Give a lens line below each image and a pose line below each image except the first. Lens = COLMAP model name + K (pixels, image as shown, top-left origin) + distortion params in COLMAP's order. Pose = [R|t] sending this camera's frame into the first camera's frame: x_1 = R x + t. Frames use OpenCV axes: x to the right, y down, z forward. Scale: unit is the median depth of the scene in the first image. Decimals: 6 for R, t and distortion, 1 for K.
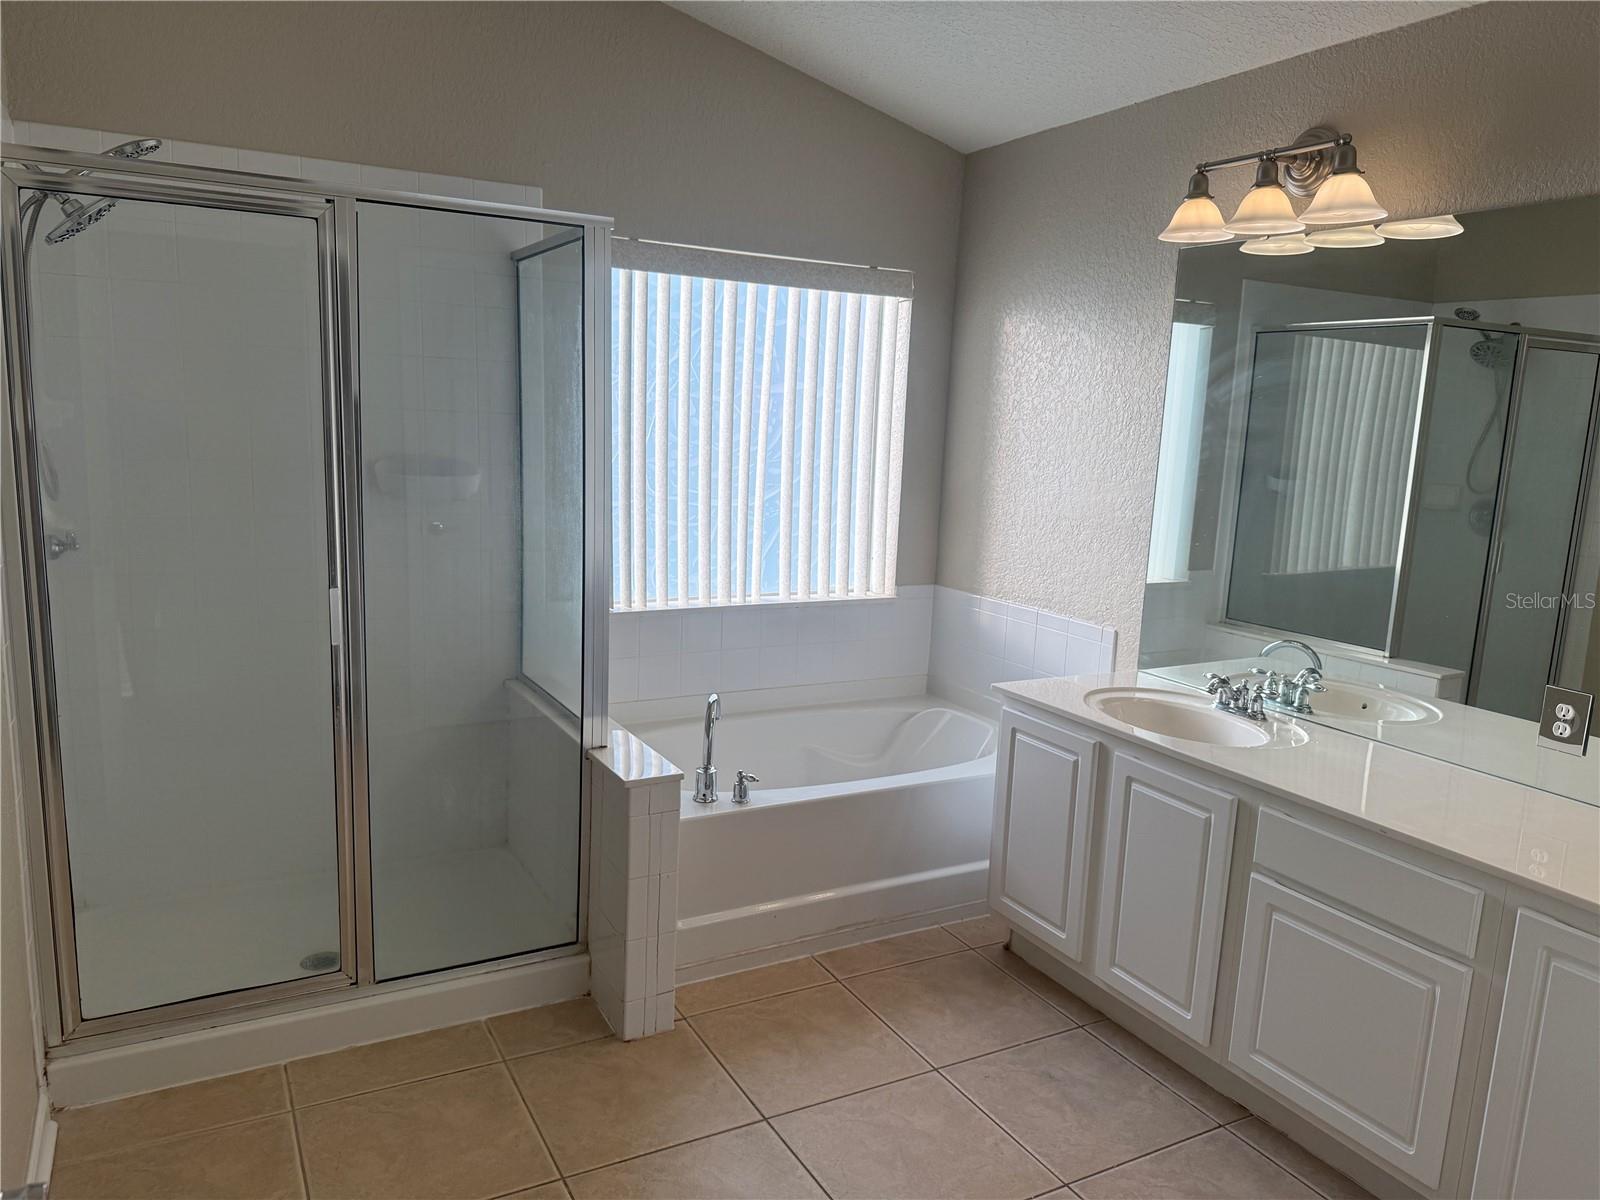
lens RADIAL K [[1133.7, 0, 791.7], [0, 1133.7, 599.3], [0, 0, 1]] dist [0.073453, -0.079583]
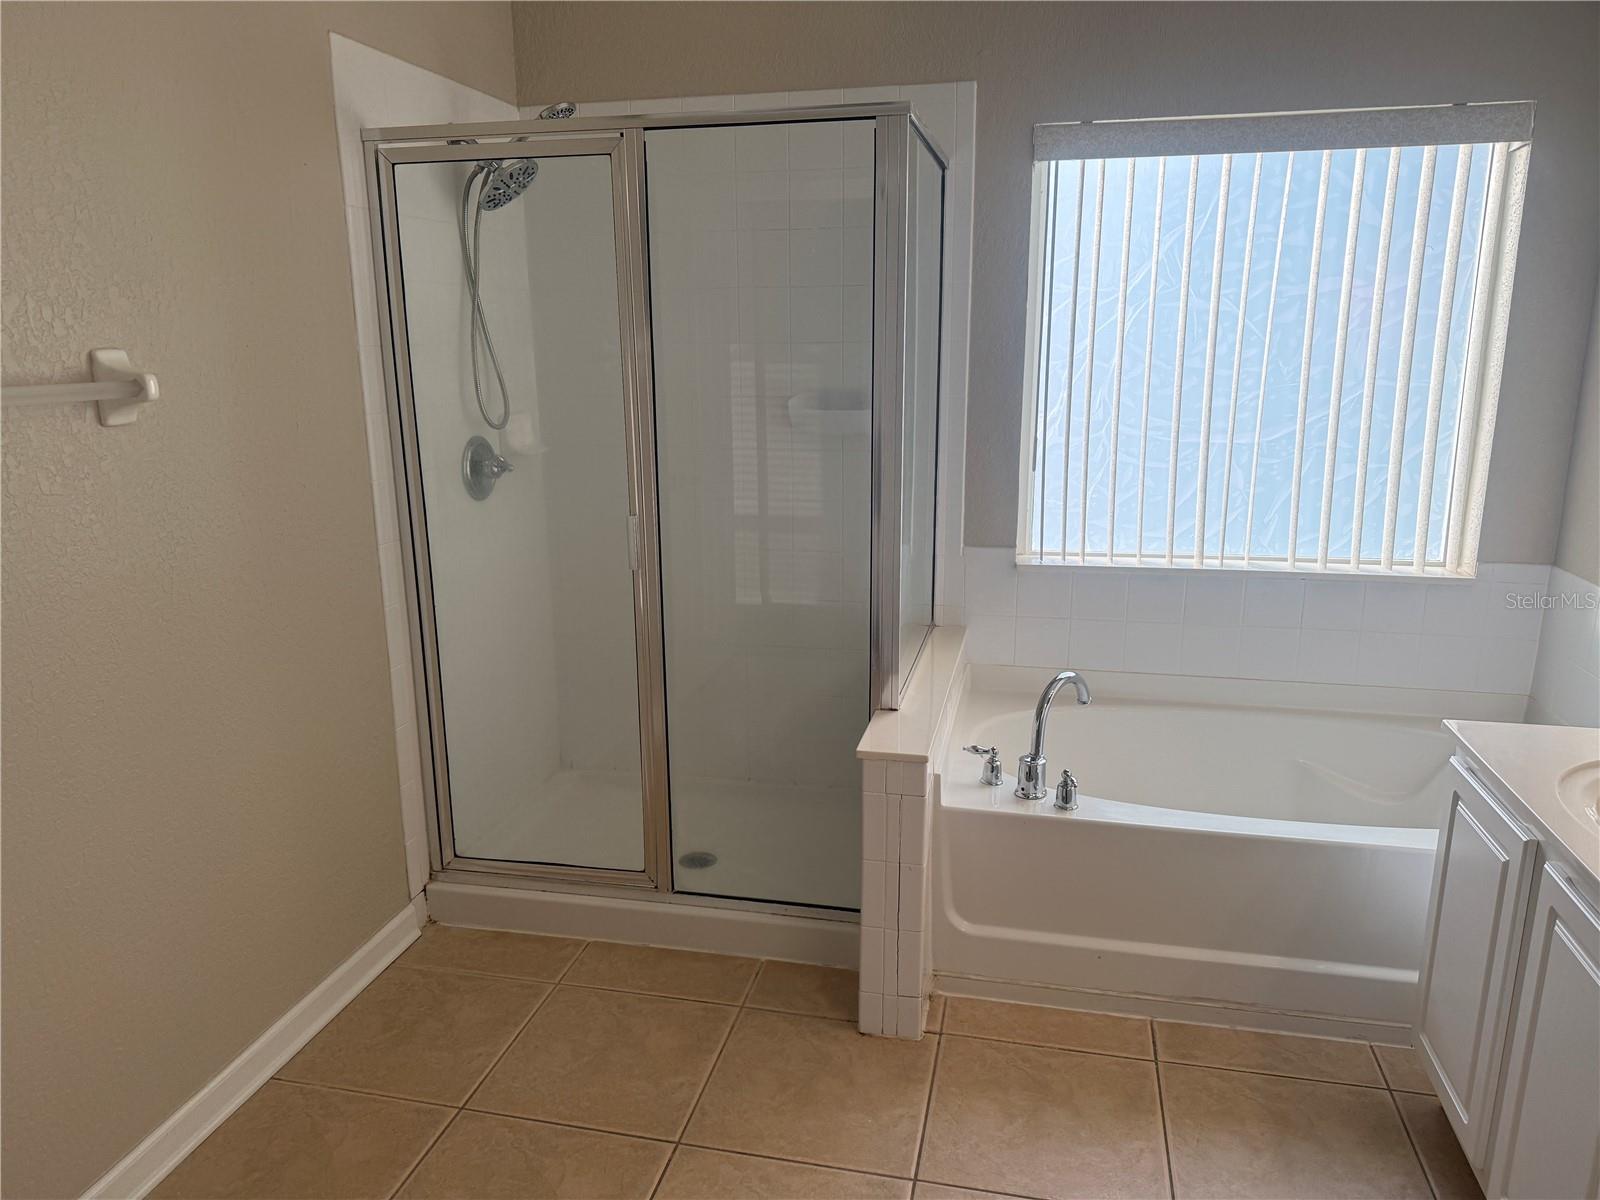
lens RADIAL K [[1133.7, 0, 802.8], [0, 1133.7, 600.6], [0, 0, 1]] dist [0.073453, -0.079583]
pose [[0.753384, 0.107062, -0.648807, 0.330536], [-0.070544, 0.994122, 0.082129, -0.023681], [0.653786, -0.016105, 0.756508, 0.255366]]
